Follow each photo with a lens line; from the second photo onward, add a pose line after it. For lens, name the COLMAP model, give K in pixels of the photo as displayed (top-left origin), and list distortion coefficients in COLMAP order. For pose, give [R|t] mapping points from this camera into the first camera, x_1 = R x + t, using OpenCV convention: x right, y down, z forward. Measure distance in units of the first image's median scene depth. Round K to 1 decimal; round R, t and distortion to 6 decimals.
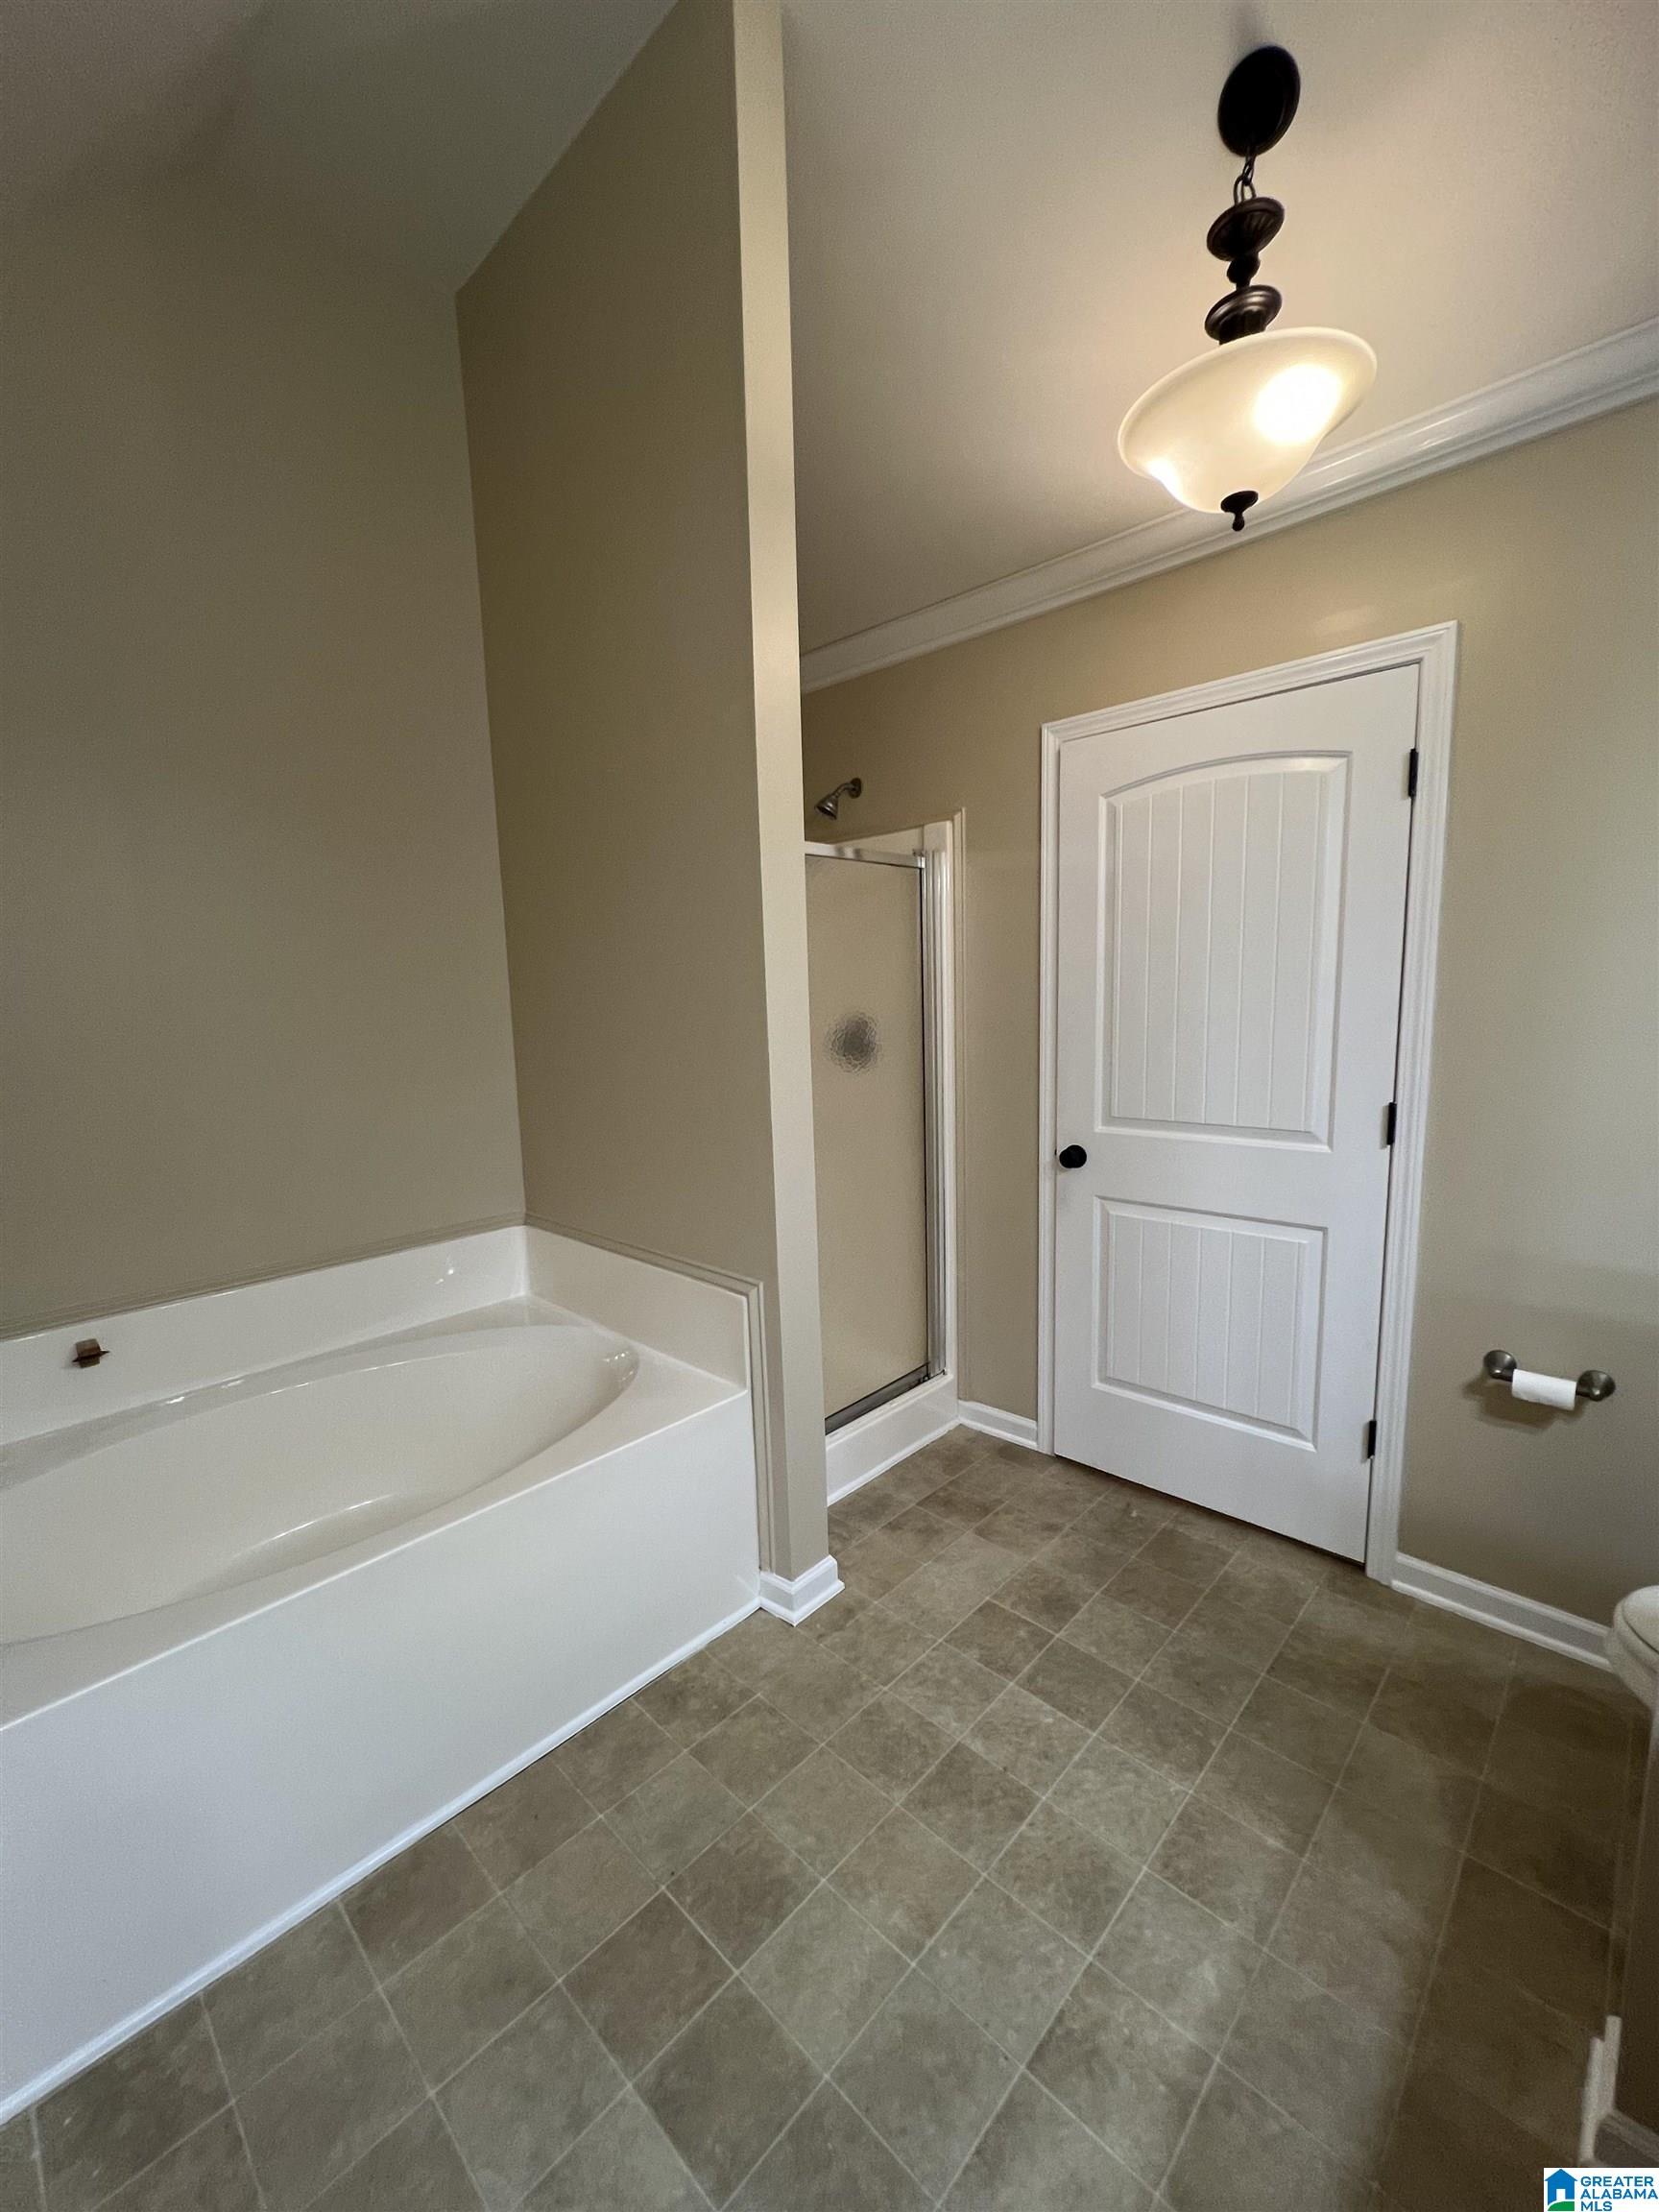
lens RADIAL K [[879.1, 0, 822.4], [0, 879.1, 1115.6], [0, 0, 1]] dist [-0.011033, 0.000400]
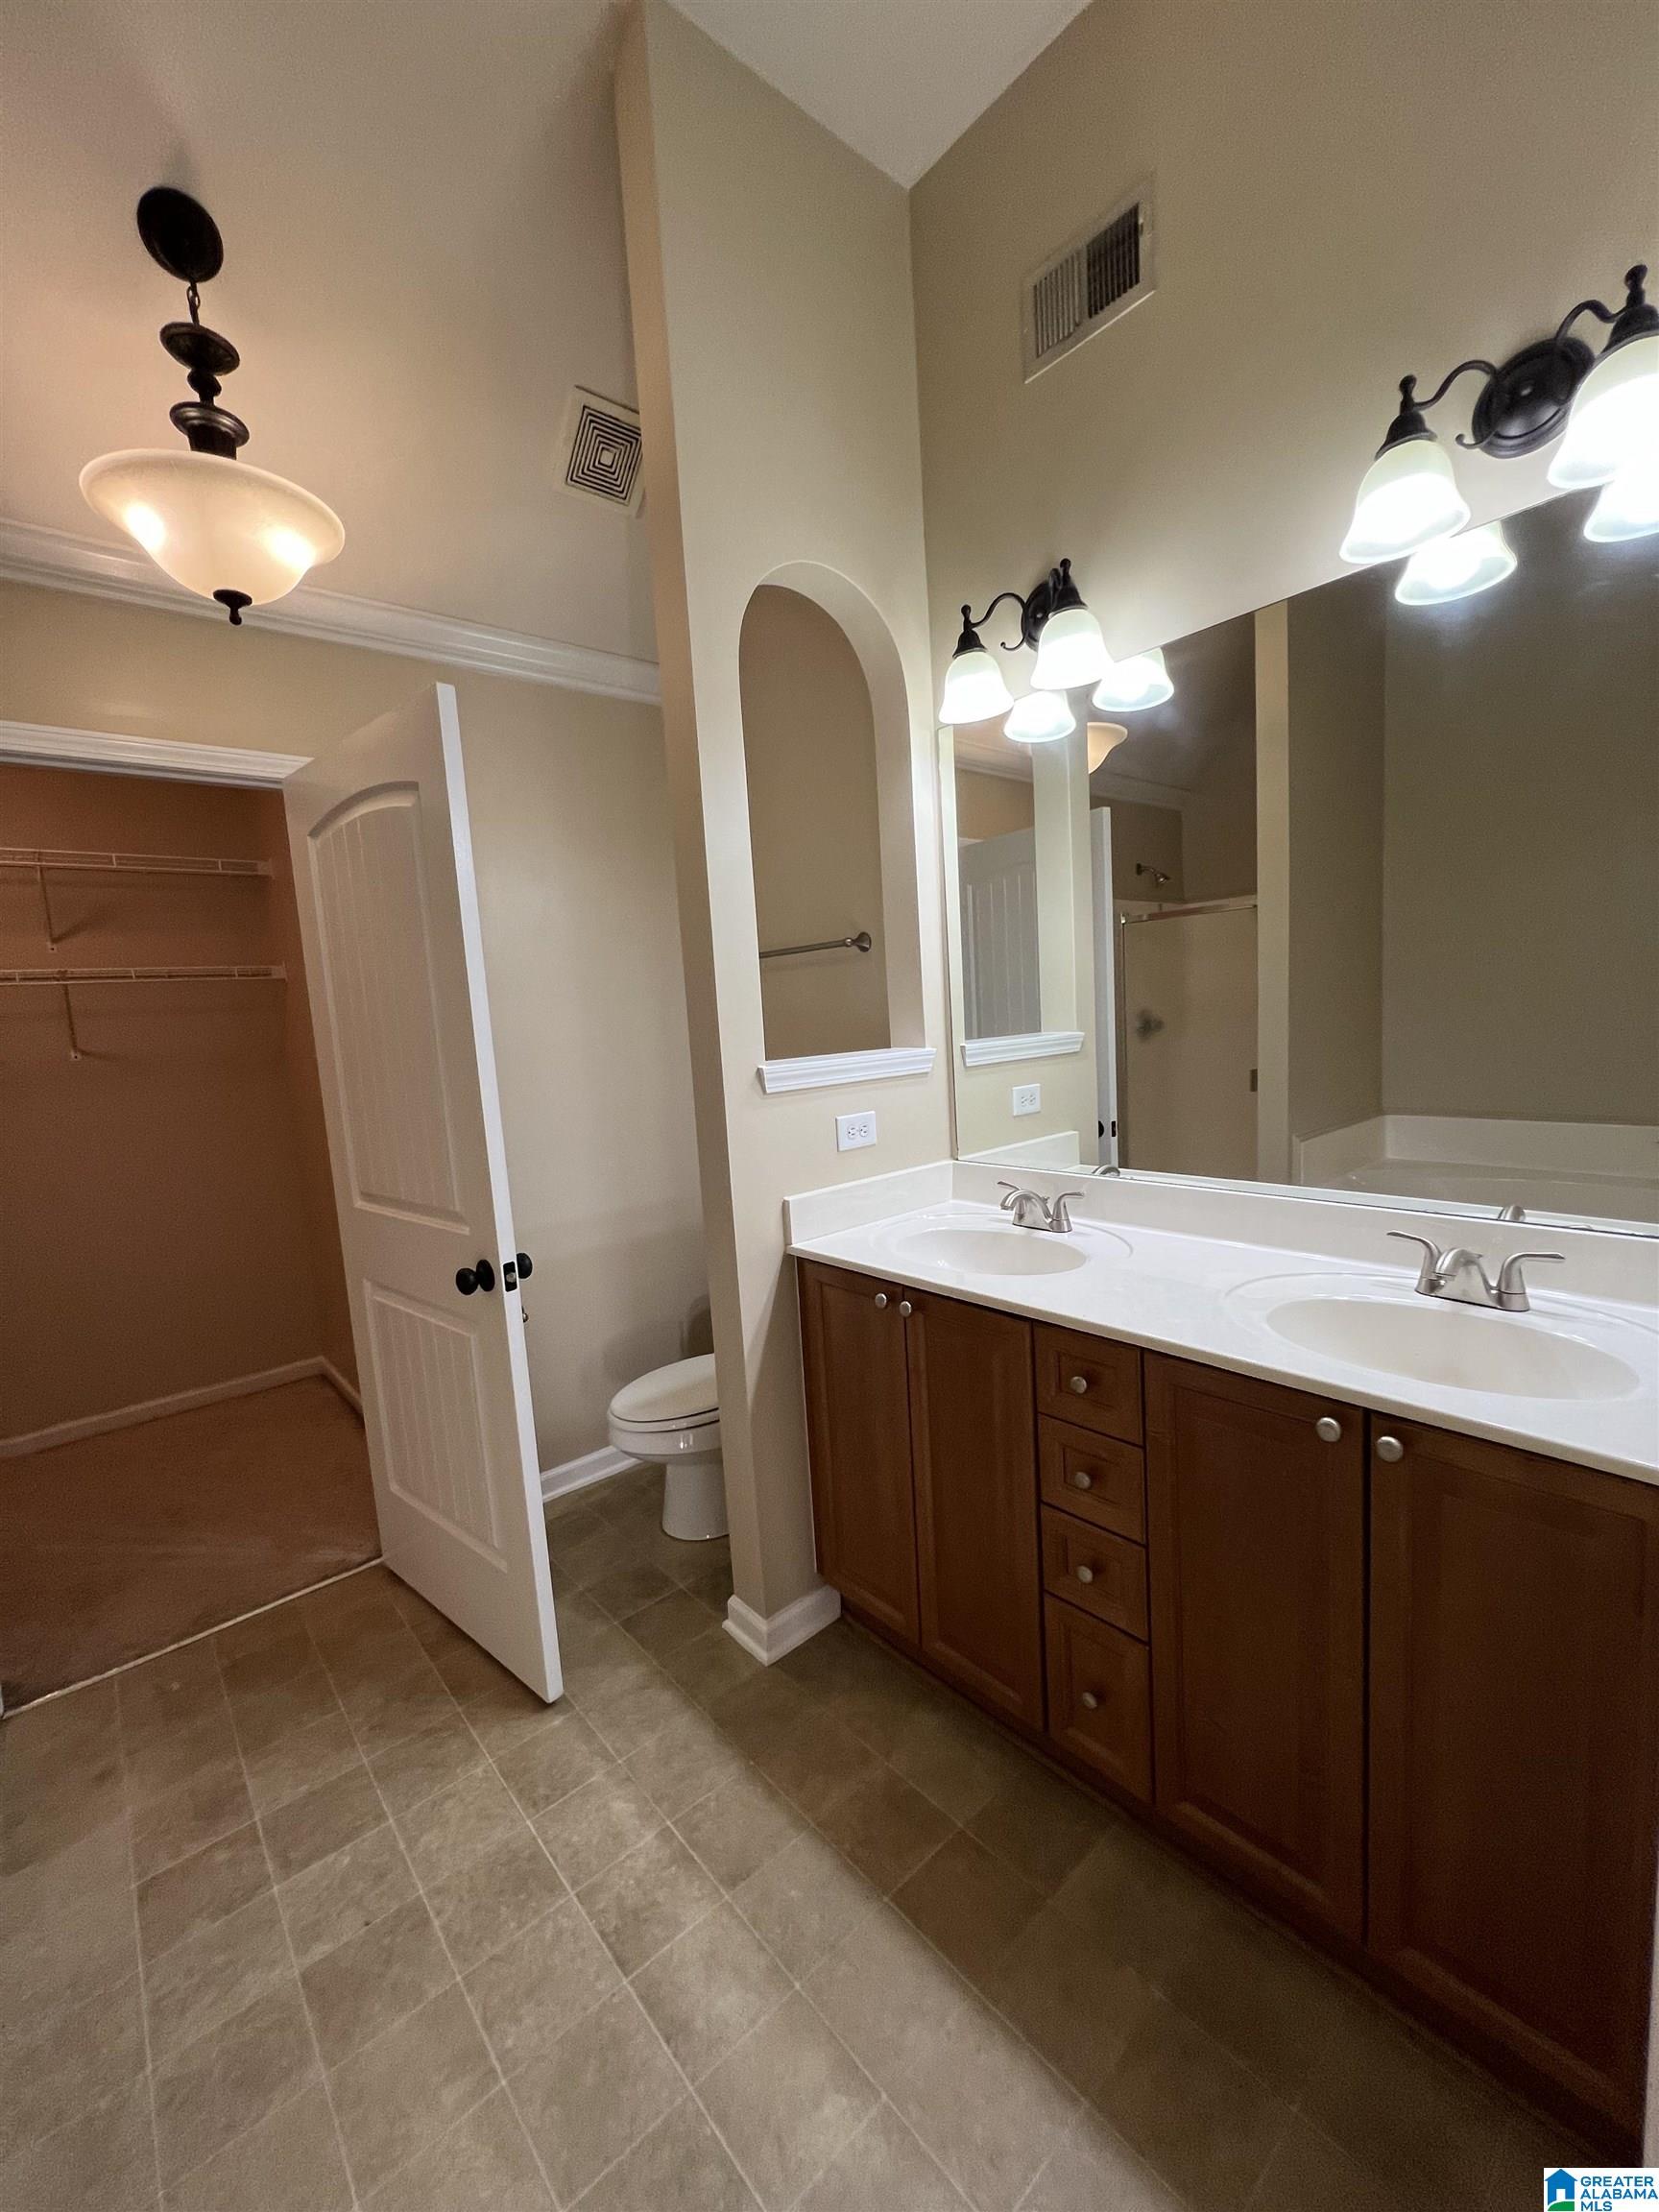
lens RADIAL K [[879.1, 0, 842.2], [0, 879.1, 1114.5], [0, 0, 1]] dist [-0.011033, 0.000400]
pose [[0.061148, -0.087182, 0.994314, -0.525504], [0.193919, 0.978234, 0.073847, -0.024985], [-0.979110, 0.188301, 0.076723, 0.284879]]
